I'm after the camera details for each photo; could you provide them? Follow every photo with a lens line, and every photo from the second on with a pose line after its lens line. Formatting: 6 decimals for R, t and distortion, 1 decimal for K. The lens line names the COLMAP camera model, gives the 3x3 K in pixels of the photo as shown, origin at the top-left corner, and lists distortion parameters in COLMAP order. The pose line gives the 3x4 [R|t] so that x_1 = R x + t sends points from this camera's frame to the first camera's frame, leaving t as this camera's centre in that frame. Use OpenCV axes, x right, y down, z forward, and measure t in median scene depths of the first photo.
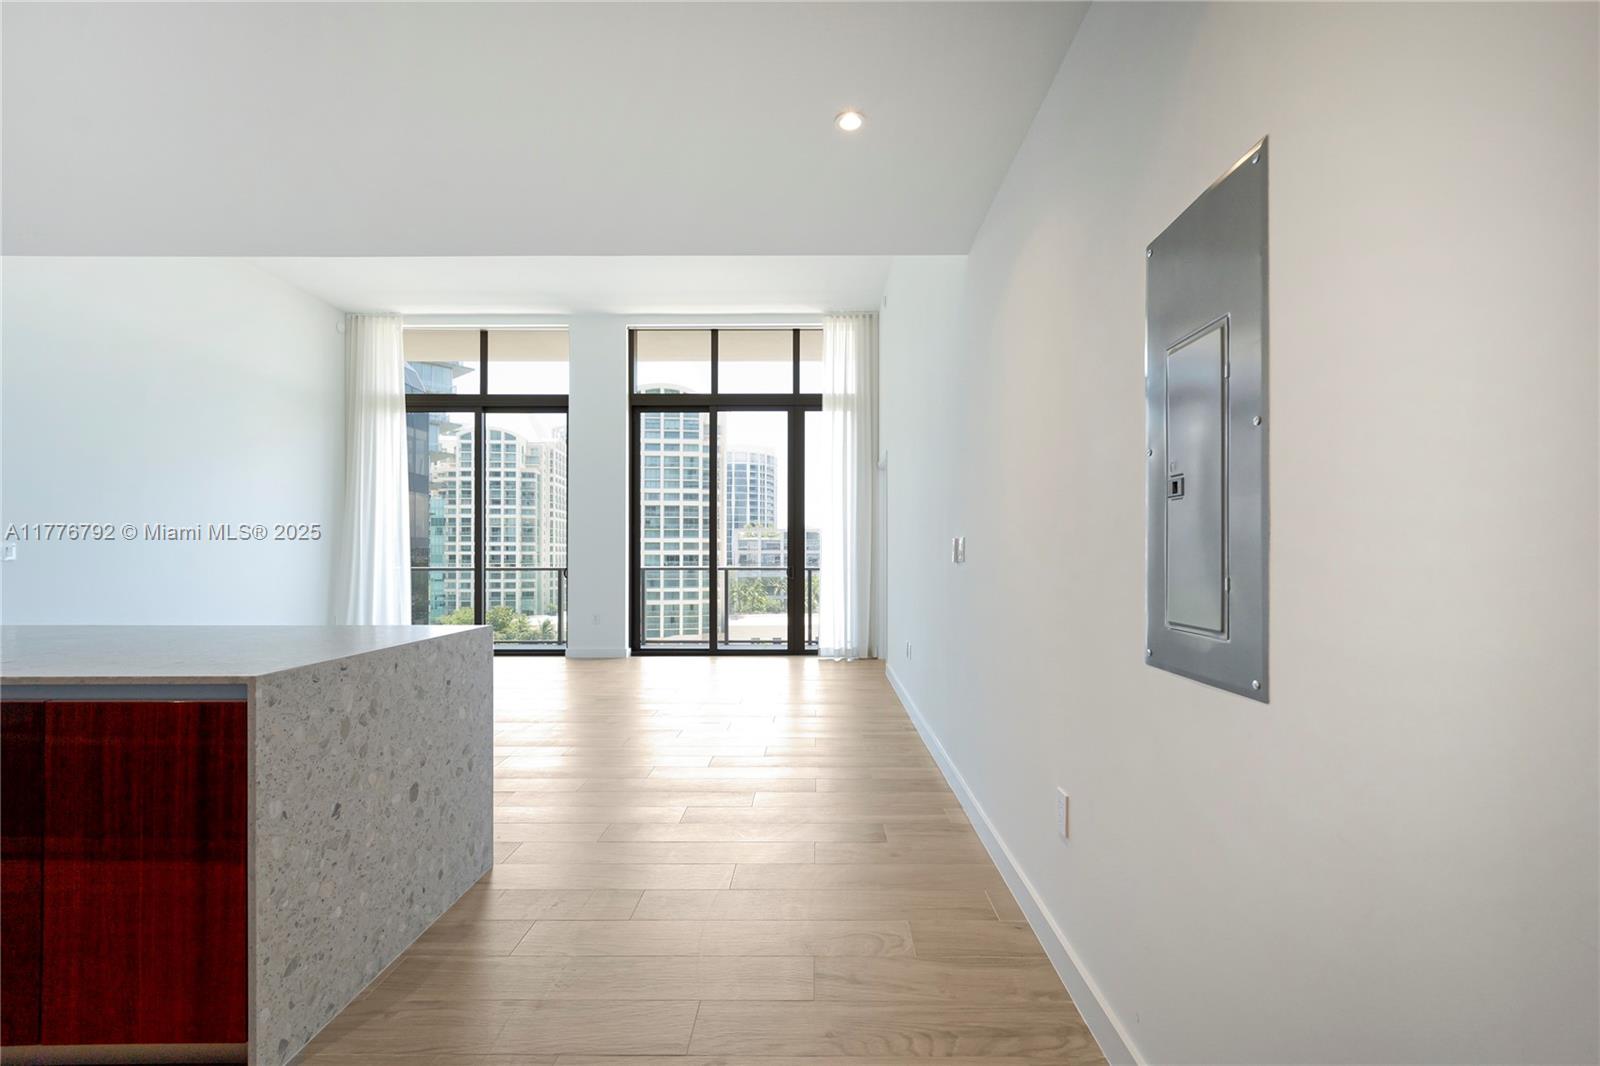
lens RADIAL K [[689.8, 0, 780.3], [0, 689.8, 562.1], [0, 0, 1]] dist [0.006016, 0.000550]
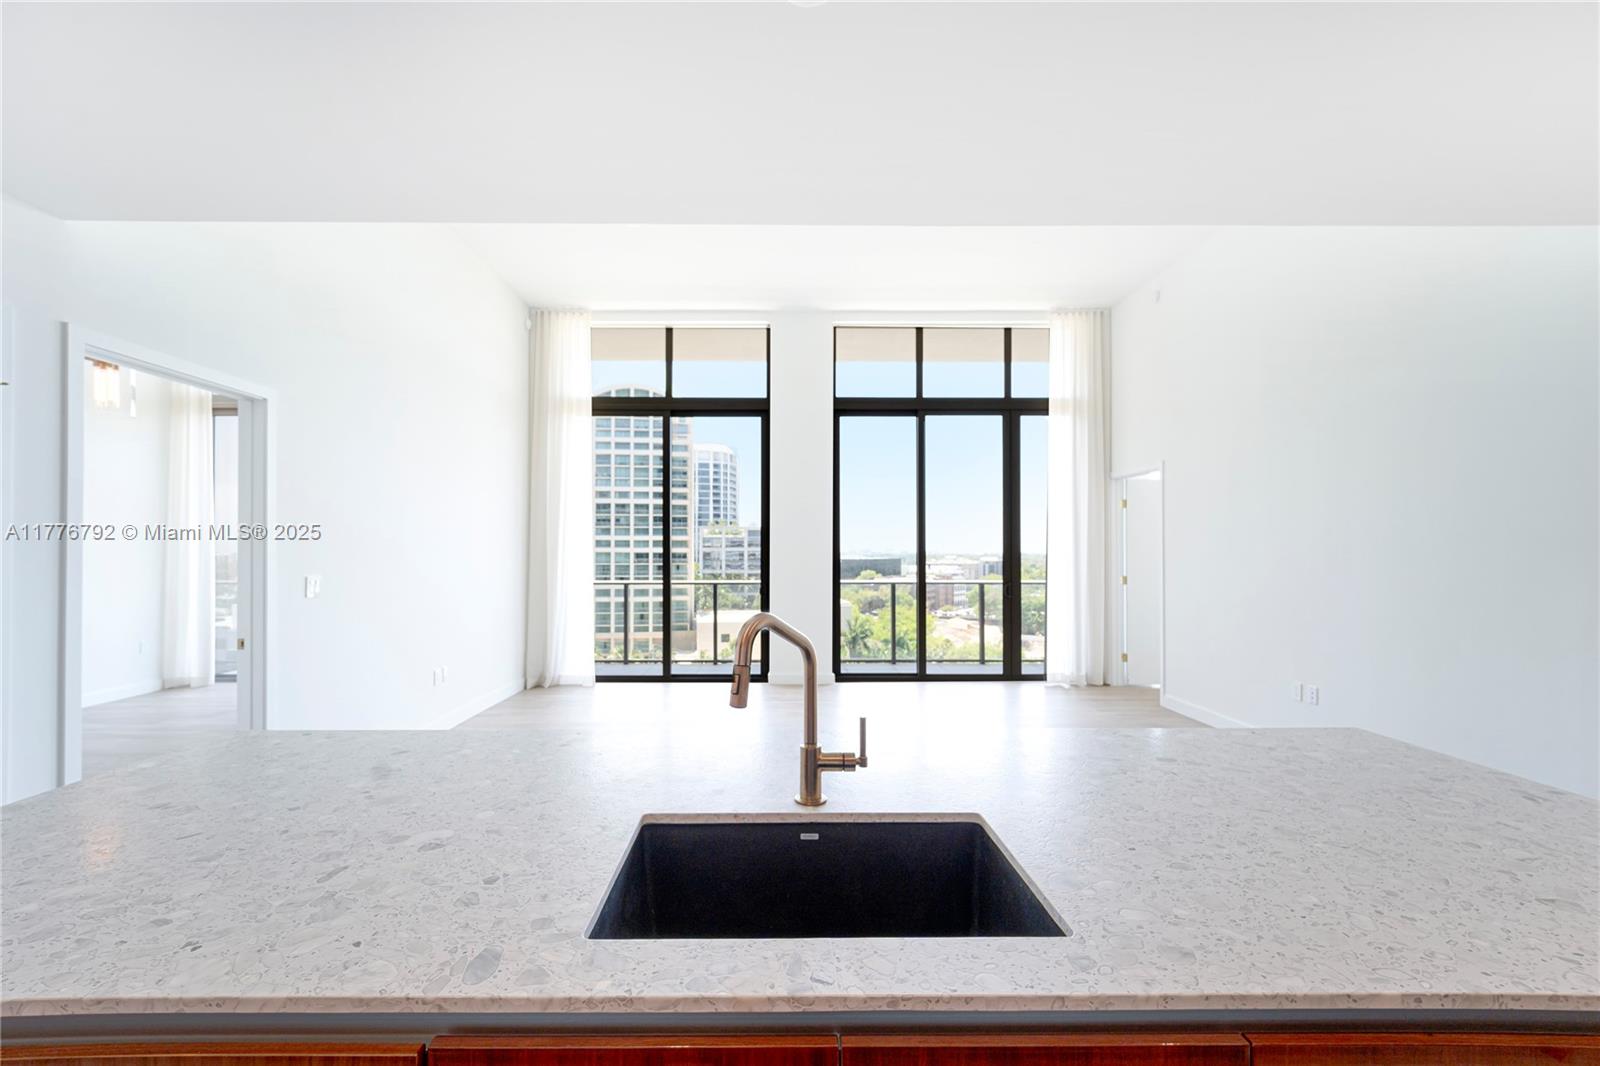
lens RADIAL K [[679.6, 0, 747.8], [0, 679.6, 556.0], [0, 0, 1]] dist [-0.006158, -0.000983]
pose [[0.999923, -0.000245, 0.012415, -0.338115], [0.000299, 0.999990, -0.004378, -0.026468], [-0.012414, 0.004381, 0.999913, 0.094383]]
